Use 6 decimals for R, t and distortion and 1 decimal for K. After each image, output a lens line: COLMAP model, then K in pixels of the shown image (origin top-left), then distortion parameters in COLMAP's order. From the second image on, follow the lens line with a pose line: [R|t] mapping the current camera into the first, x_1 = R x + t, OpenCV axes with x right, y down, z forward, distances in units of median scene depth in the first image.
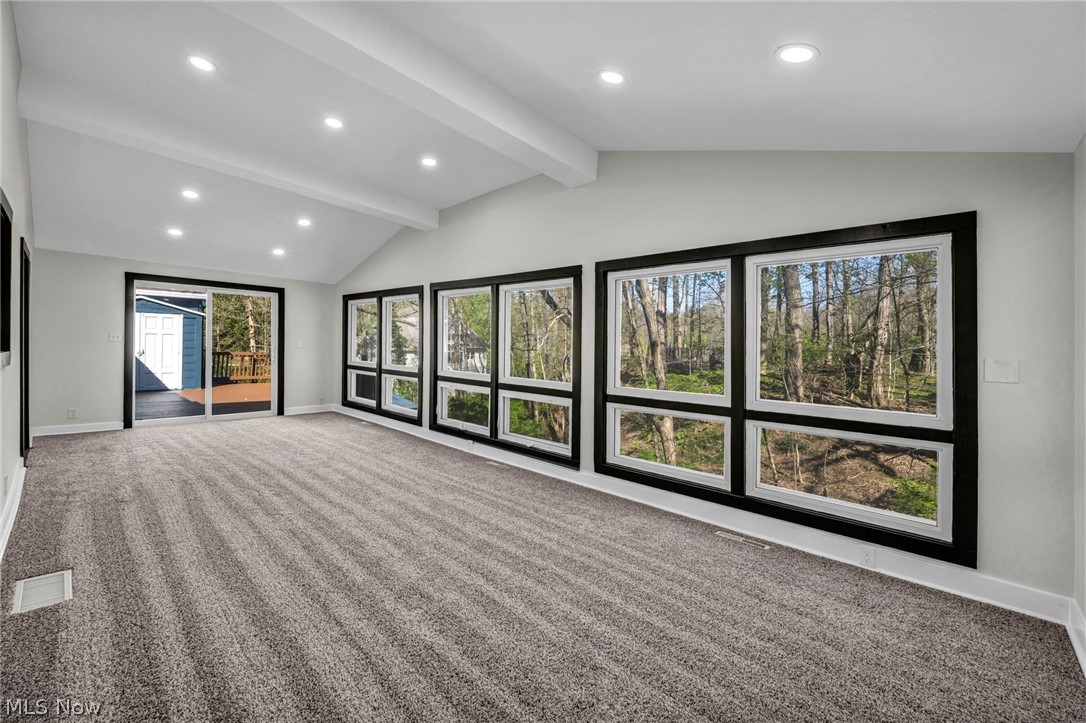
lens RADIAL K [[442.3, 0, 540.1], [0, 442.3, 337.4], [0, 0, 1]] dist [0.001105, 0.000237]
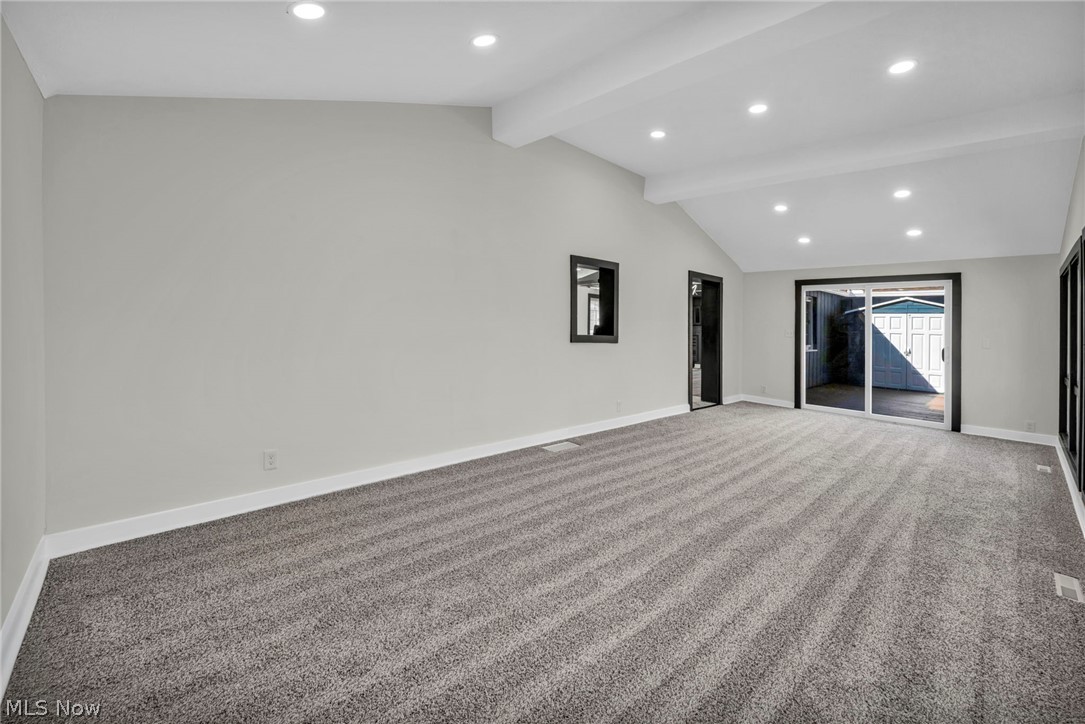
lens RADIAL K [[450.1, 0, 526.7], [0, 450.1, 334.9], [0, 0, 1]] dist [-0.000929, -0.004325]
pose [[-0.094520, -0.005649, -0.995507, 0.310546], [-0.015576, 0.999870, -0.004195, 0.017130], [0.995401, 0.015110, -0.094595, 0.317328]]
